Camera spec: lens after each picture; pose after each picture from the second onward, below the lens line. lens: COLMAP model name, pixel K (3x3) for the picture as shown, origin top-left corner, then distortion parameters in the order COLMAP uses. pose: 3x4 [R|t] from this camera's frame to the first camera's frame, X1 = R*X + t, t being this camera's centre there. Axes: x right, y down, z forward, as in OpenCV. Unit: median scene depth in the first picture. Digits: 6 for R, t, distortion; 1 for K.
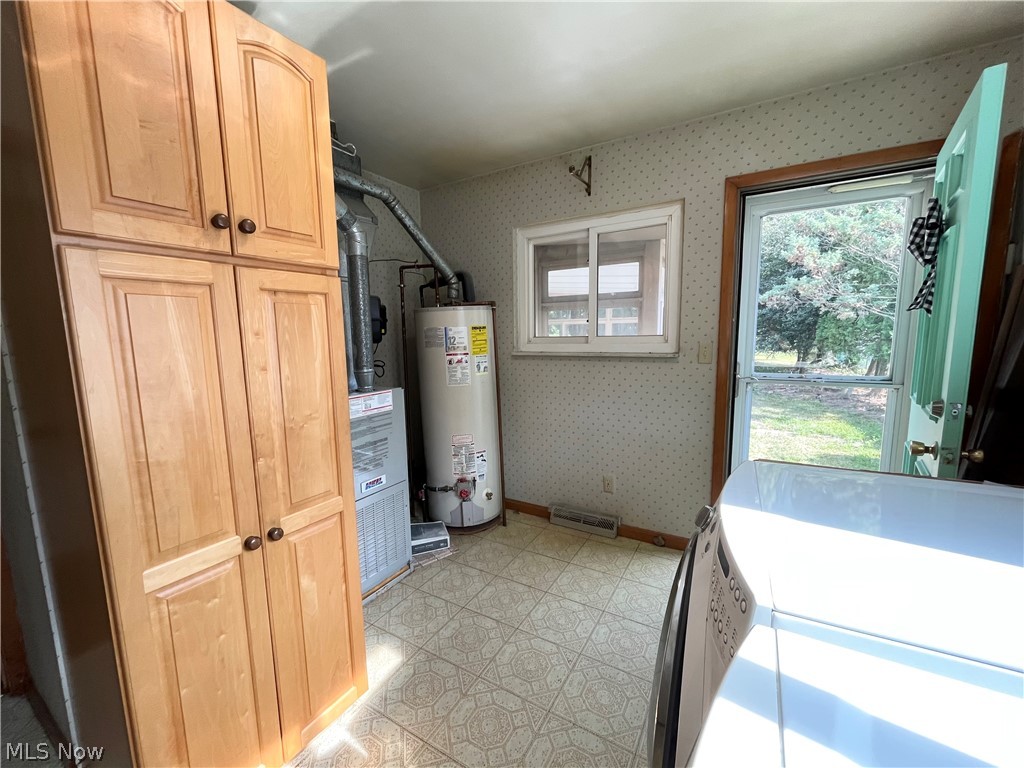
lens RADIAL K [[415.6, 0, 508.8], [0, 415.6, 386.7], [0, 0, 1]] dist [0.000141, -0.000578]
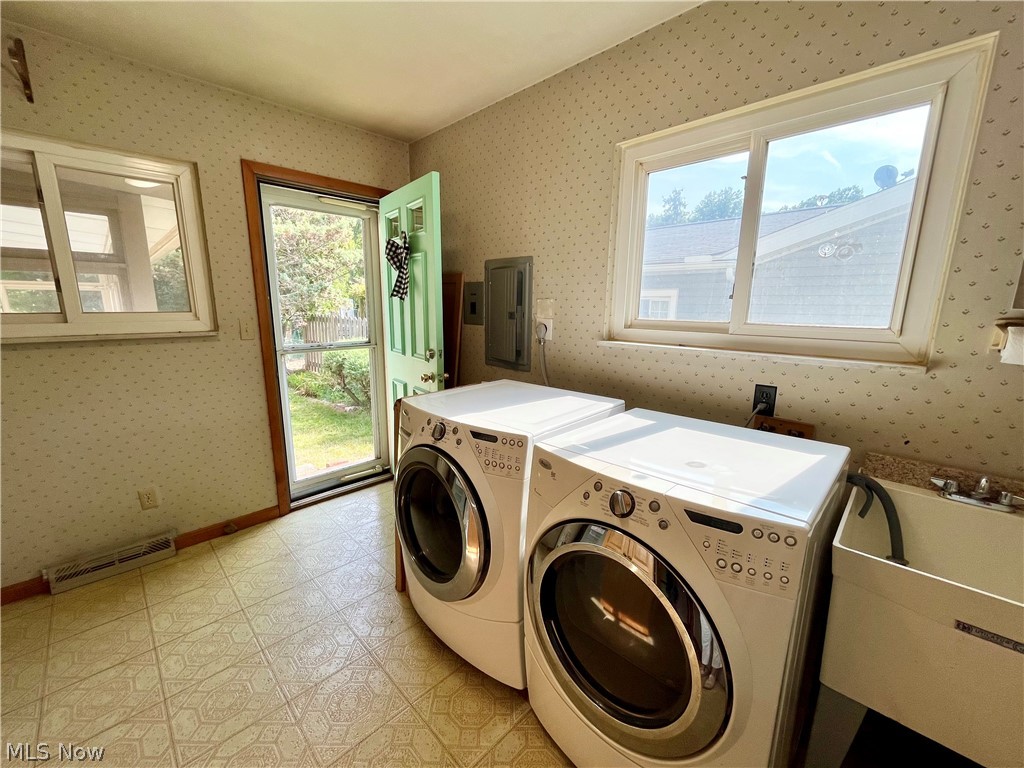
lens RADIAL K [[415.6, 0, 506.7], [0, 415.6, 385.0], [0, 0, 1]] dist [0.000141, -0.000578]
pose [[0.250865, -0.167616, 0.953400, -0.389514], [0.111154, 0.983368, 0.143637, -0.023757], [-0.961619, 0.069941, 0.265324, 0.129909]]
